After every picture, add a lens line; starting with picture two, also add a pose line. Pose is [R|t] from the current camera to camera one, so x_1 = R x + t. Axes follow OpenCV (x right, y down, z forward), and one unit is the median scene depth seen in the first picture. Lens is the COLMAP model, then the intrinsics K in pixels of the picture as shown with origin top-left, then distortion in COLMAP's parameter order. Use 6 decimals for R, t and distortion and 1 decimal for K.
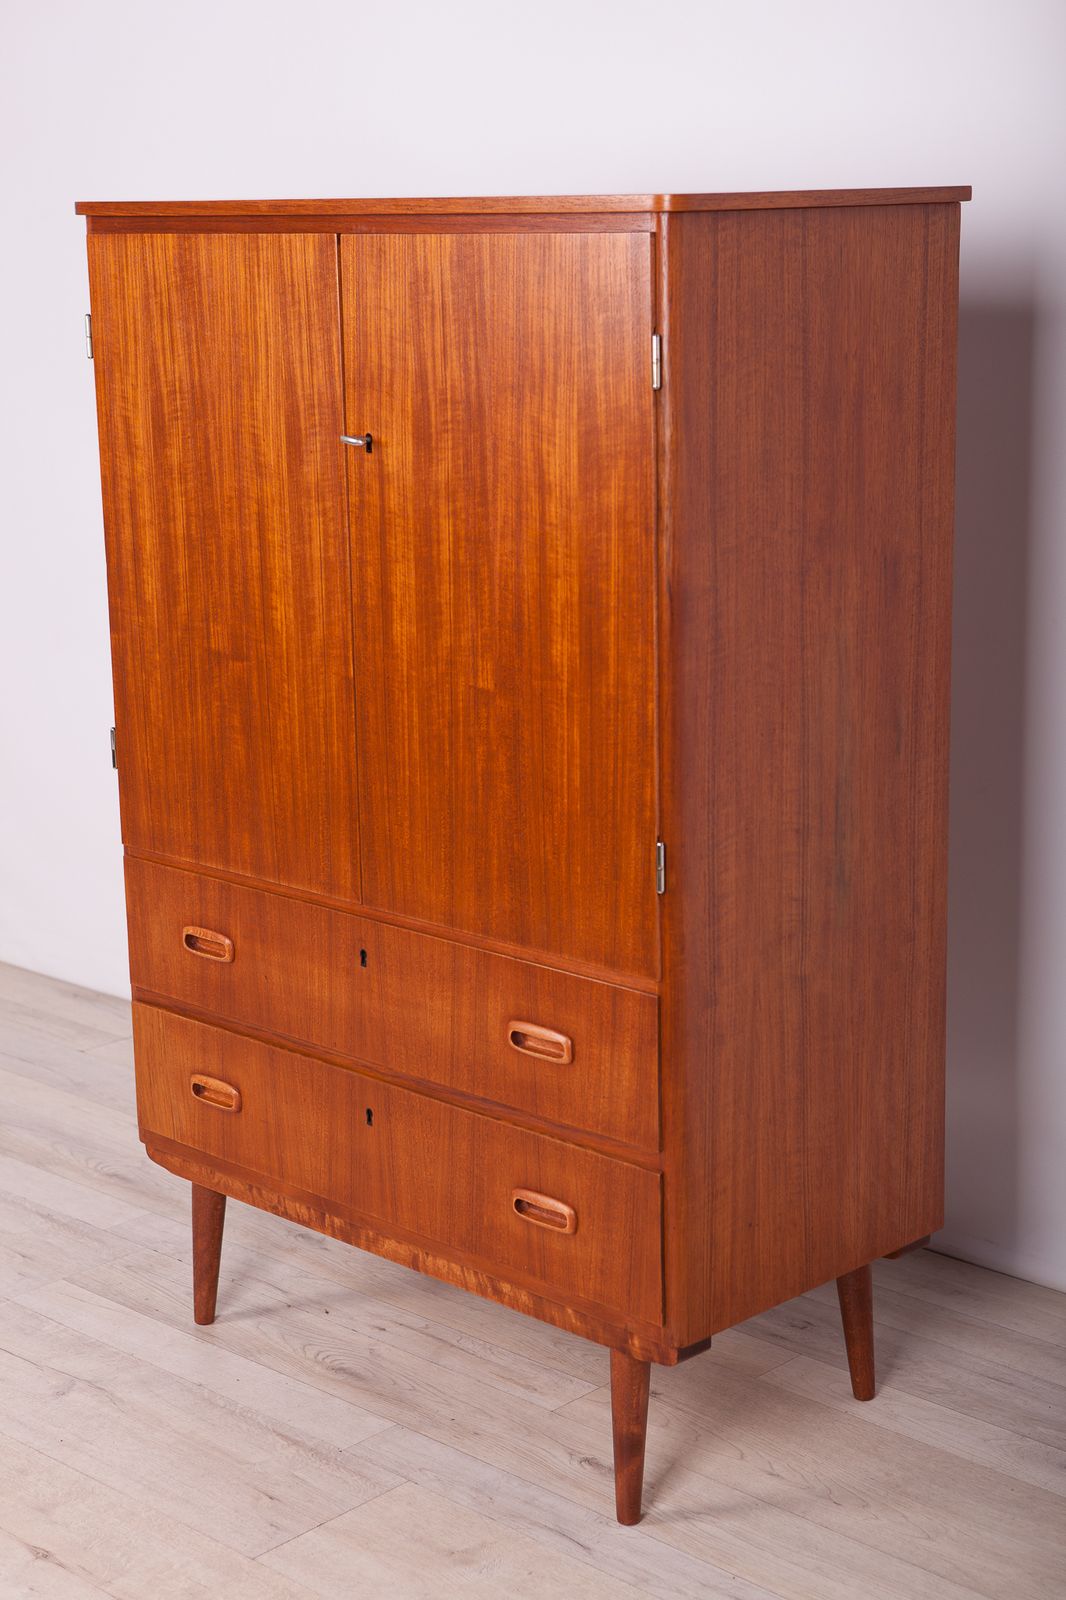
lens RADIAL K [[2770.6, 0, 434.5], [0, 2770.6, 796.8], [0, 0, 1]] dist [0.166857, 0.000000]
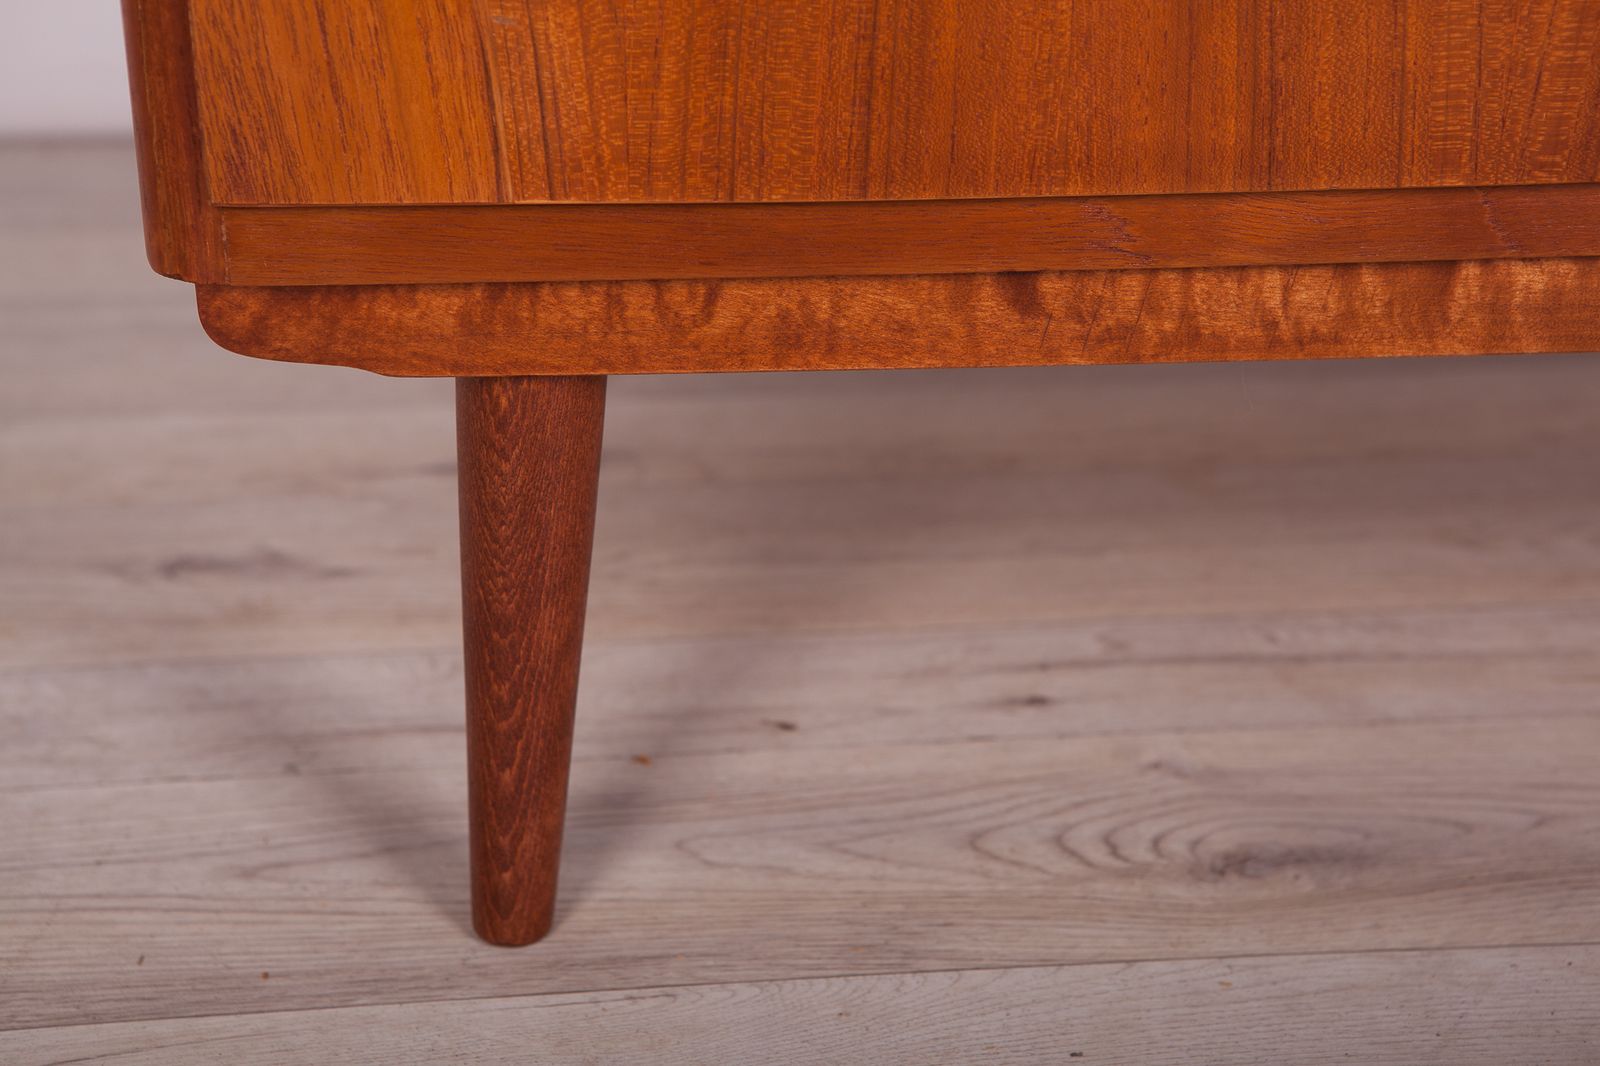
lens RADIAL K [[3106.8, 0, 799.8], [0, 3106.8, 547.9], [0, 0, 1]] dist [0.243506, 0.000000]
pose [[0.614791, -0.308693, 0.725769, -0.297561], [0.146890, 0.948936, 0.279185, 0.095371], [-0.774891, -0.065032, 0.628741, 0.934991]]
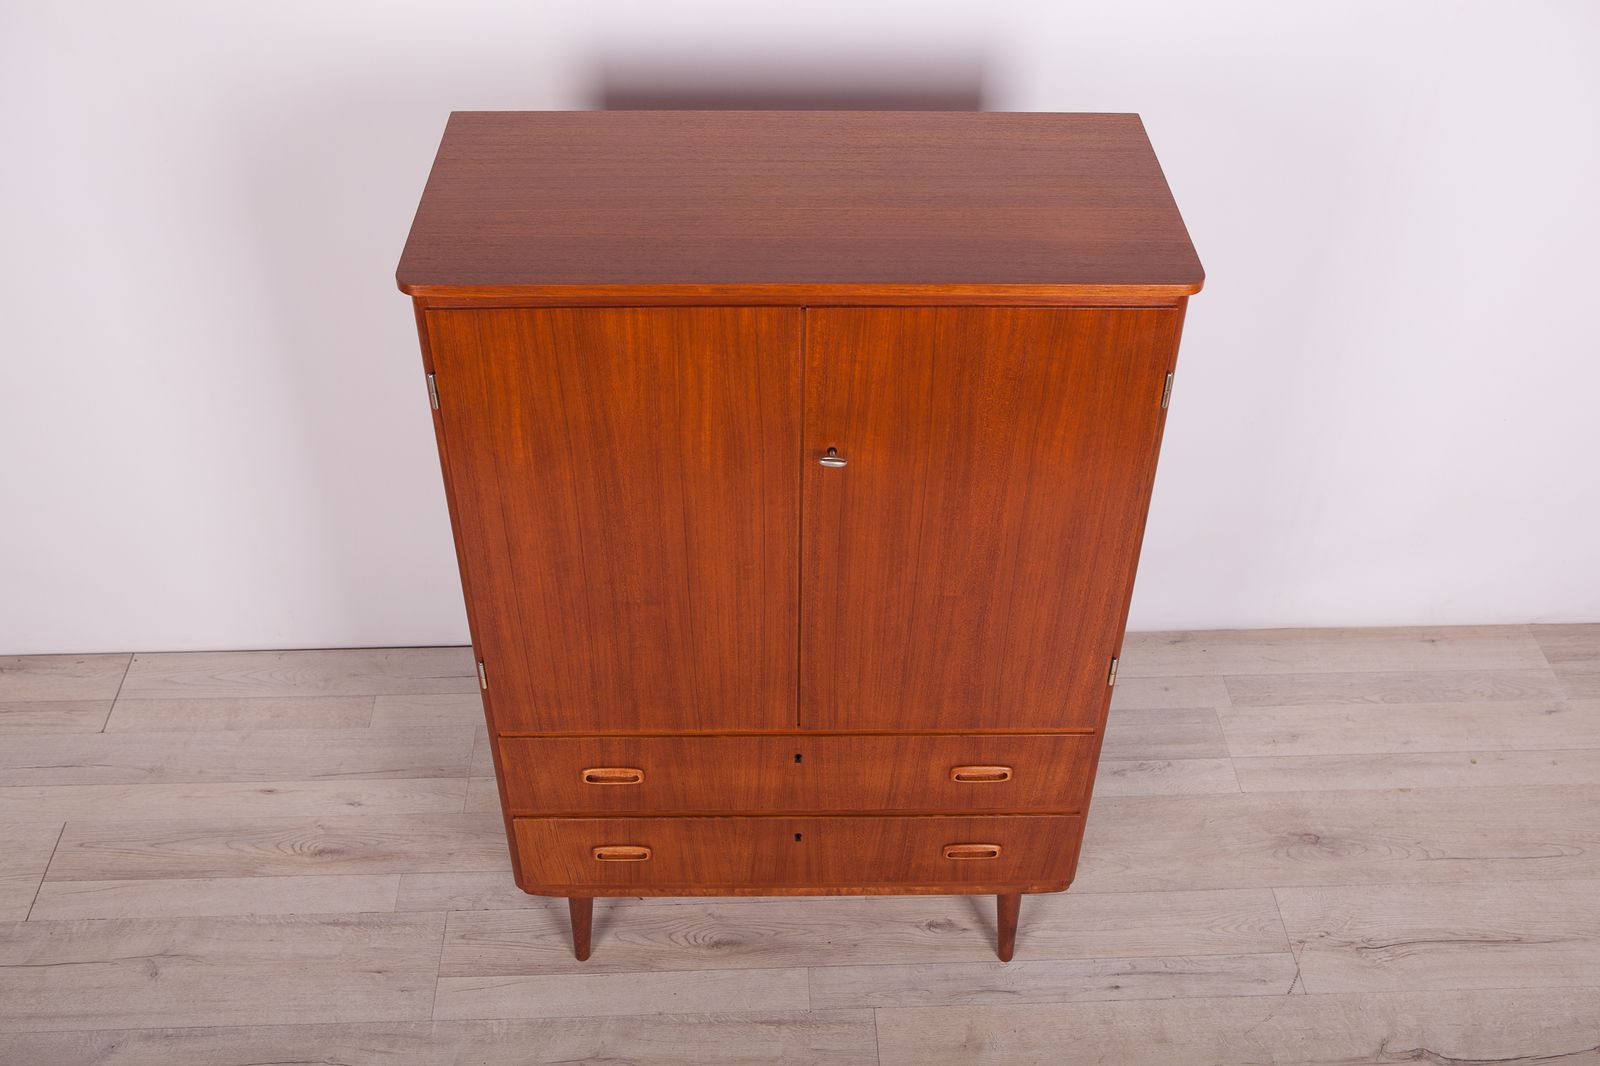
lens RADIAL K [[1613.1, 0, 801.7], [0, 1613.1, 562.3], [0, 0, 1]] dist [-0.035187, 0.000000]
pose [[0.666106, -0.466552, 0.581921, -0.443957], [0.136661, 0.843340, 0.519712, -0.436808], [-0.733230, -0.266657, 0.625514, 0.546279]]
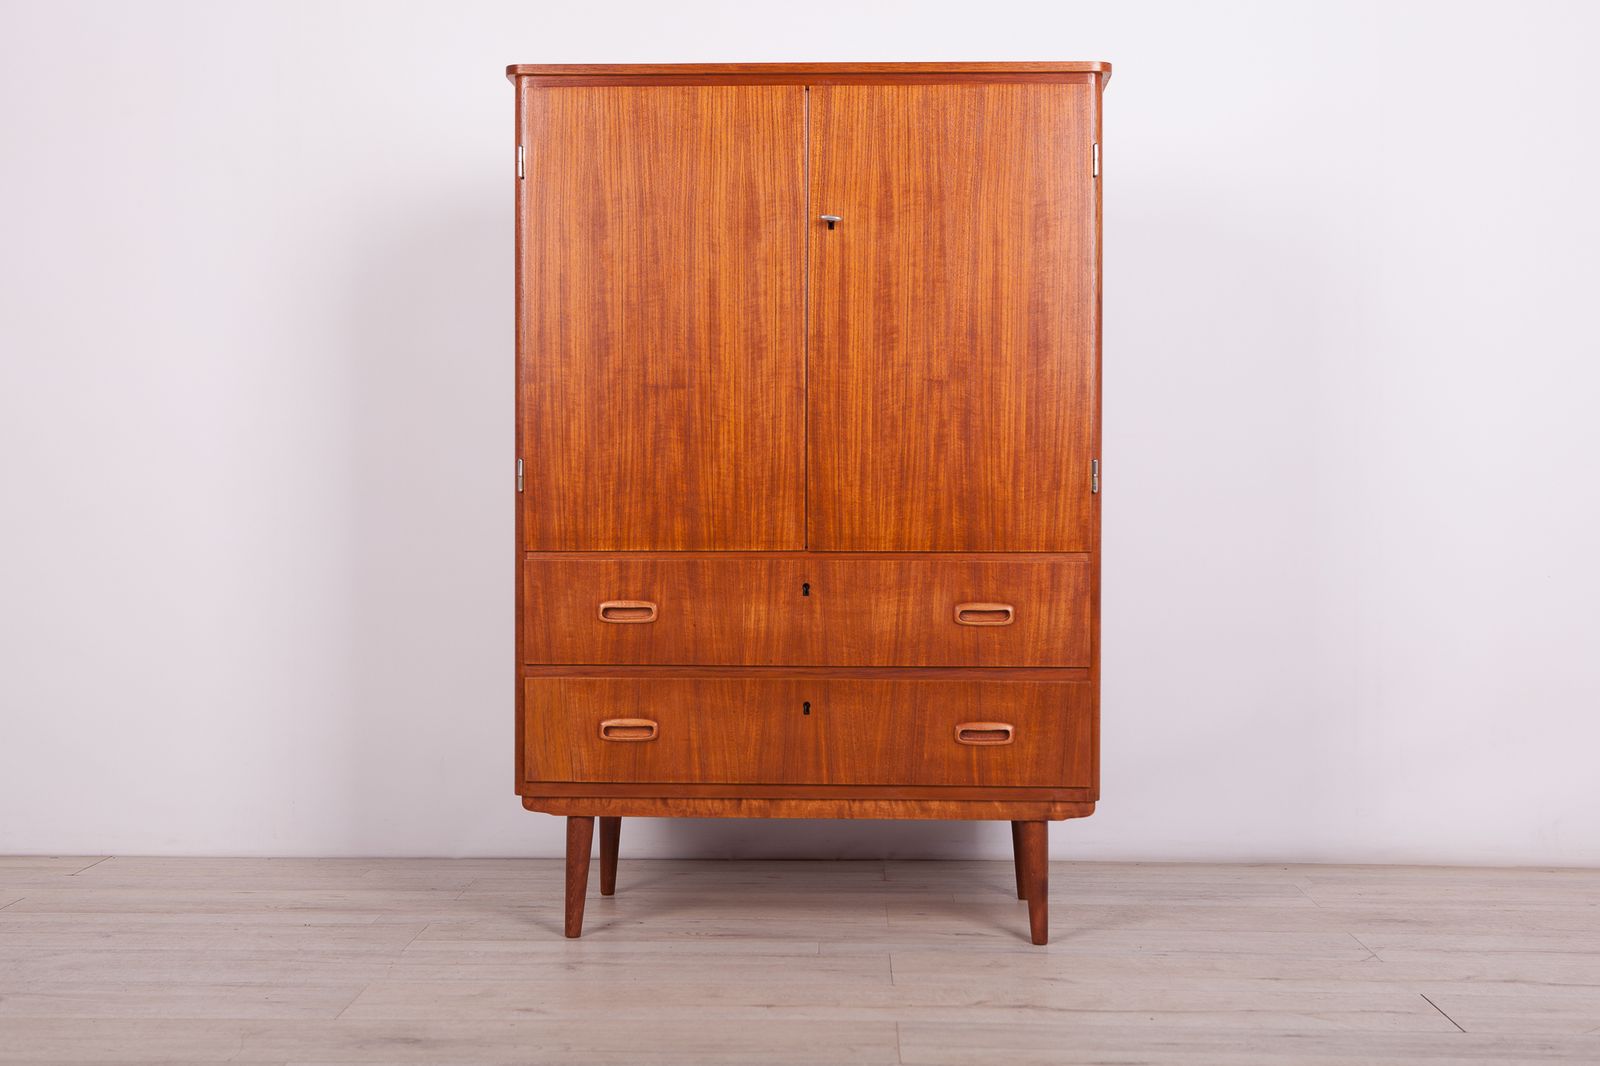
lens RADIAL K [[2290.5, 0, 797.1], [0, 2290.5, 507.1], [0, 0, 1]] dist [0.042389, 0.000000]
pose [[0.712634, 0.032625, 0.700777, -0.860163], [0.132730, 0.974606, -0.180349, 0.230646], [-0.688866, 0.221536, 0.690207, 0.197638]]
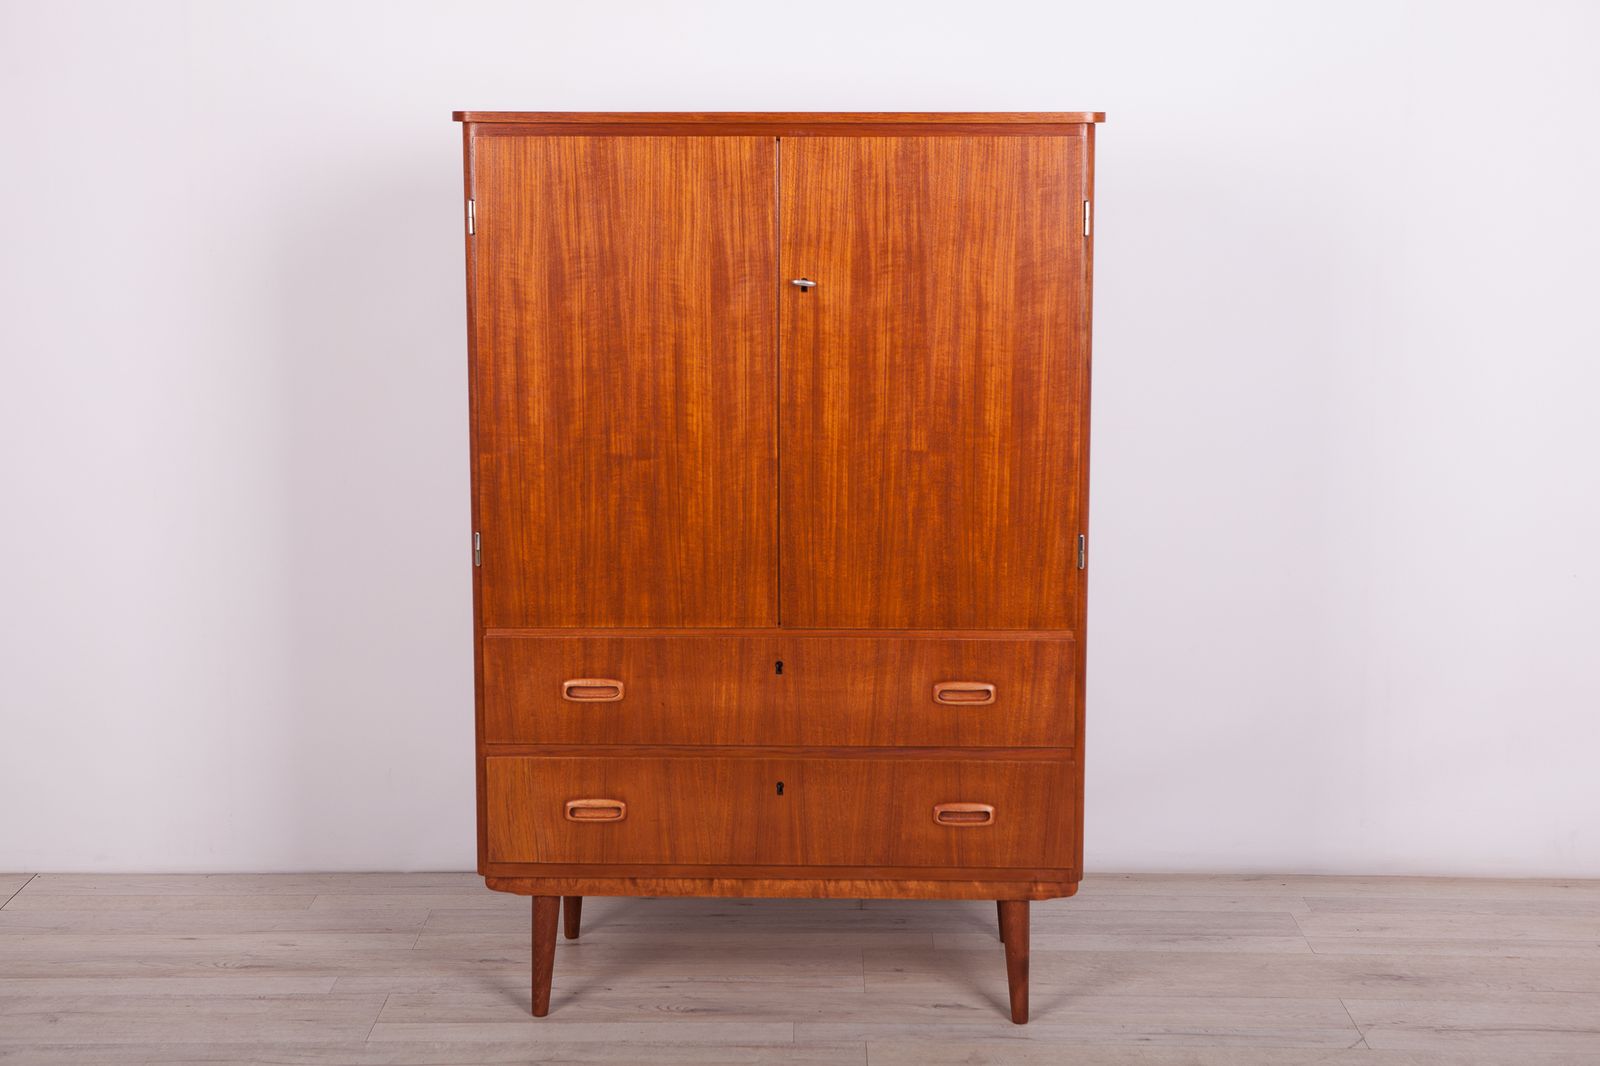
lens RADIAL K [[2770.6, 0, 798.1], [0, 2770.6, 514.7], [0, 0, 1]] dist [0.166857, 0.000000]
pose [[0.702441, -0.076639, 0.707604, -0.985763], [0.138152, 0.989959, -0.029924, 0.026715], [-0.698205, 0.118777, 0.705975, 0.035249]]
